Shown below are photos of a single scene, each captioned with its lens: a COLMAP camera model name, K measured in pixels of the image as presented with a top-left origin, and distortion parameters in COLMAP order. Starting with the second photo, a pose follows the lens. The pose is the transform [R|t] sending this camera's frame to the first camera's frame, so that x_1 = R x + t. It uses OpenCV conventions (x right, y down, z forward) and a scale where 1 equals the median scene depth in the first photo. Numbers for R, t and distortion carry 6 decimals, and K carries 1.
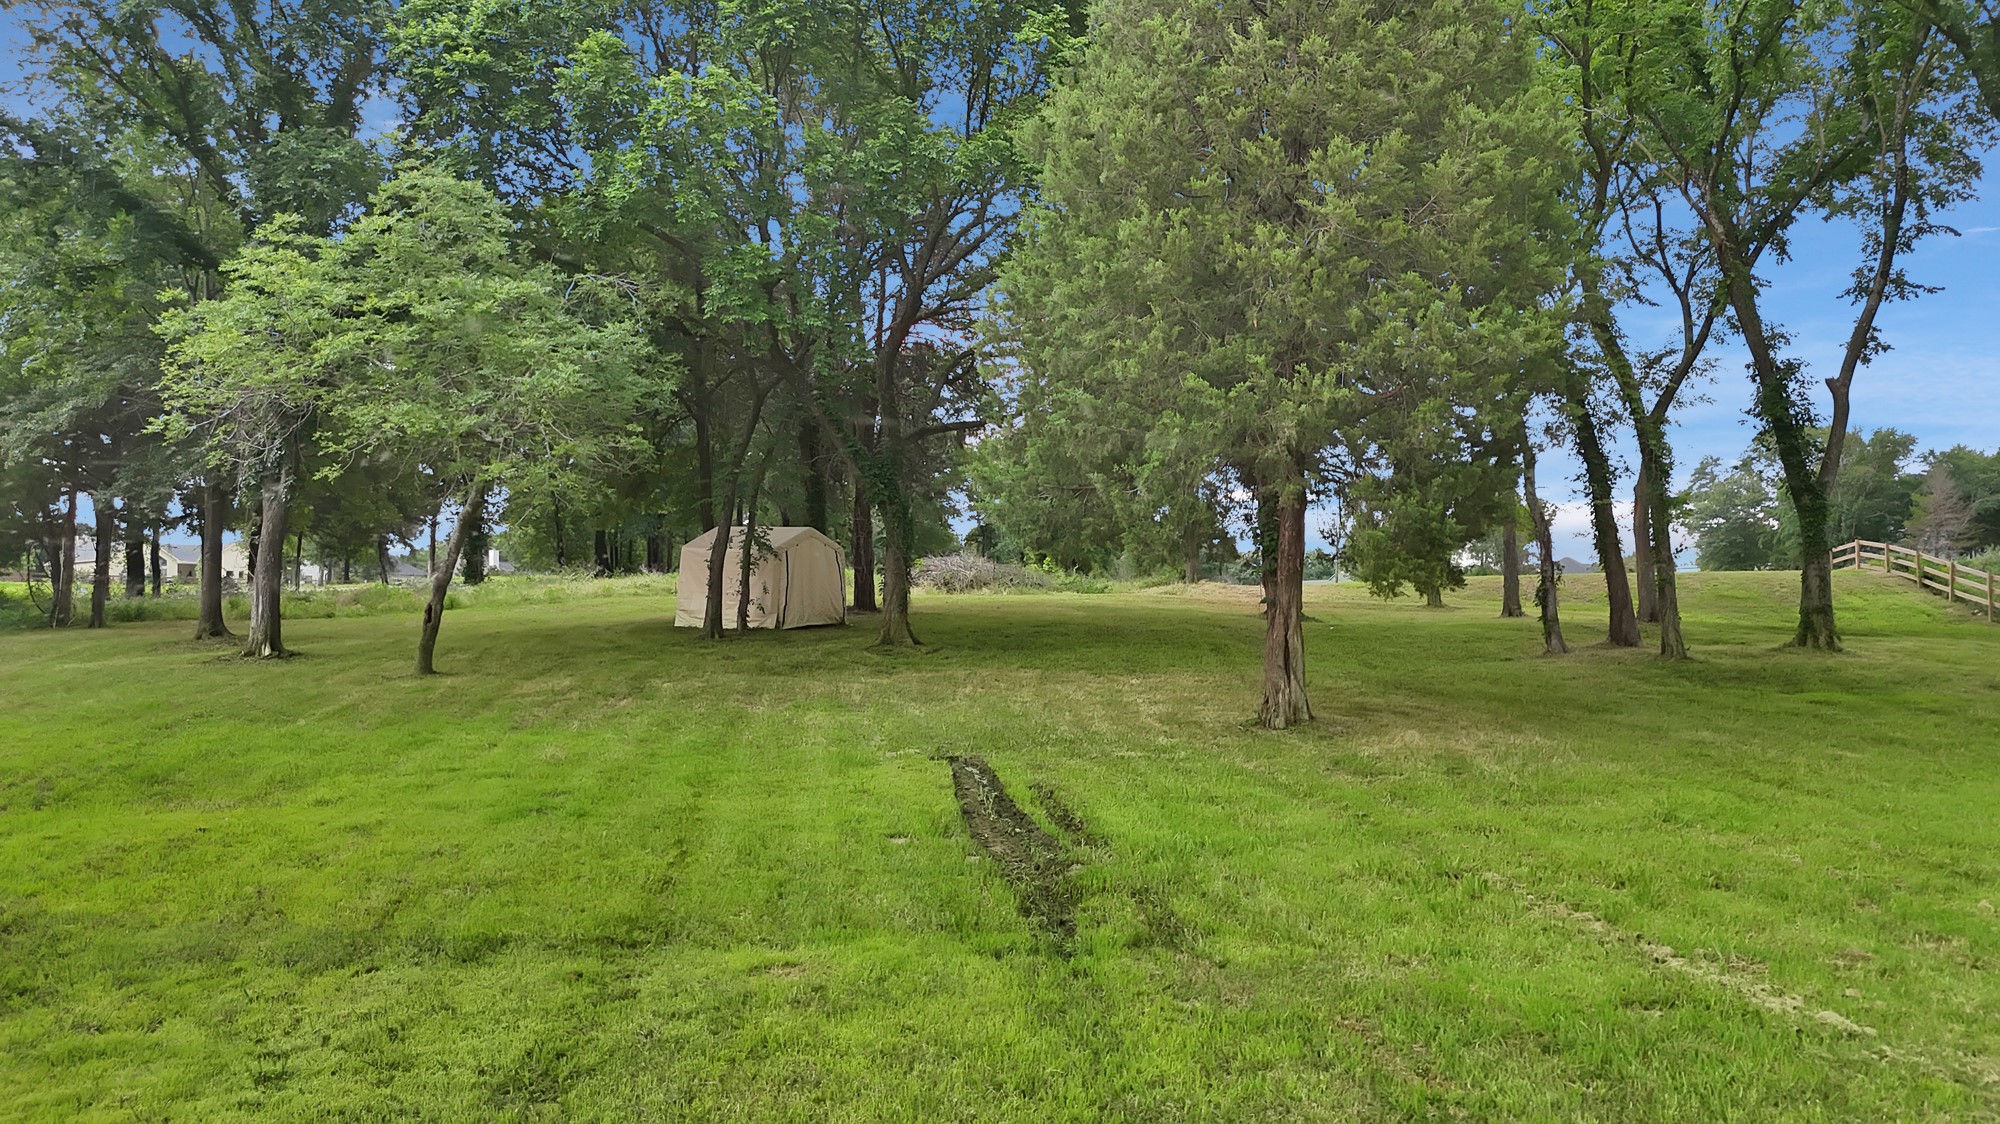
lens RADIAL K [[1478.6, 0, 1000.0], [0, 1478.6, 562.0], [0, 0, 1]] dist [0.007602, -0.000574]
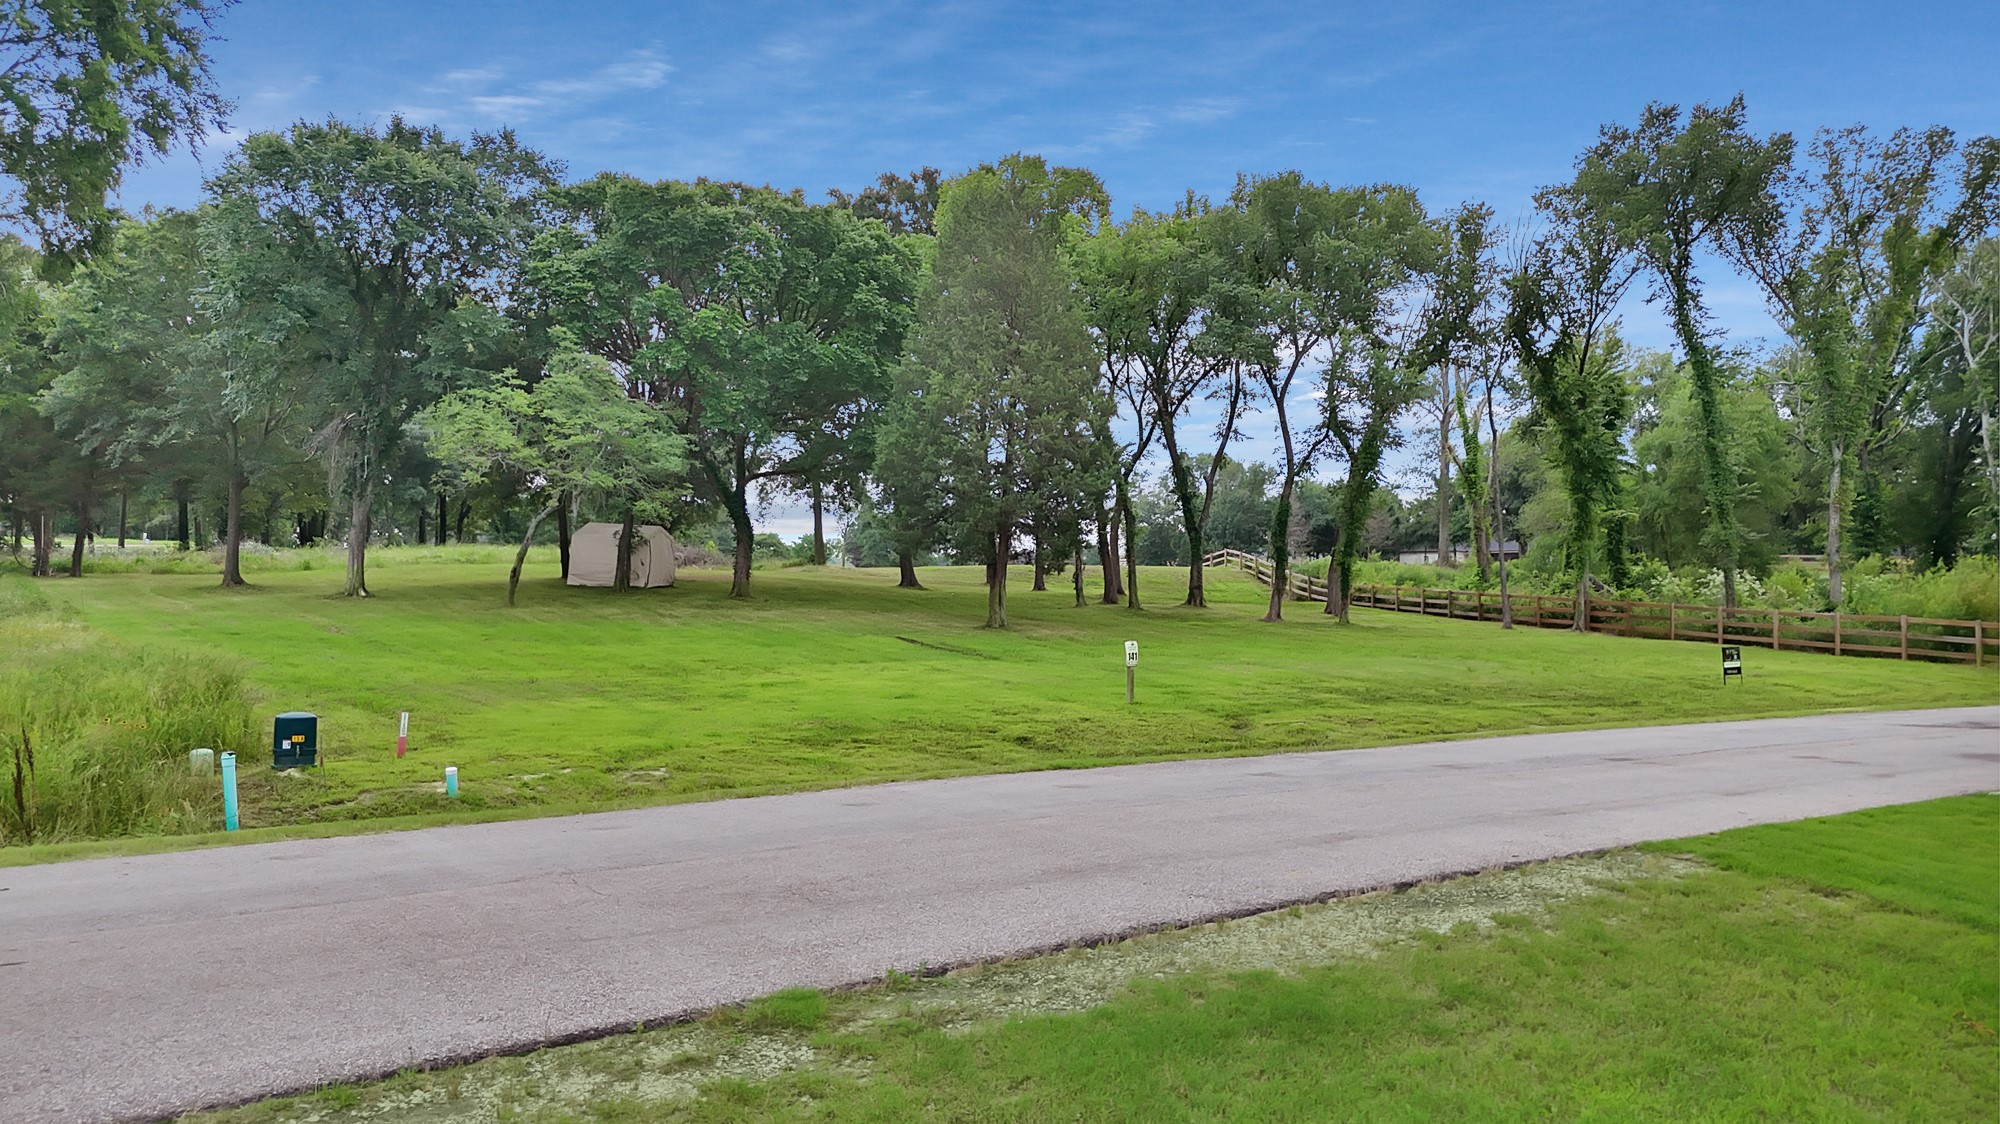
lens RADIAL K [[1478.6, 0, 1000.0], [0, 1478.6, 562.0], [0, 0, 1]] dist [0.007602, -0.000574]
pose [[0.935639, 0.027746, 0.351865, -0.371196], [-0.032386, 0.999449, 0.007307, -0.007806], [-0.351468, -0.018232, 0.936022, -0.717662]]
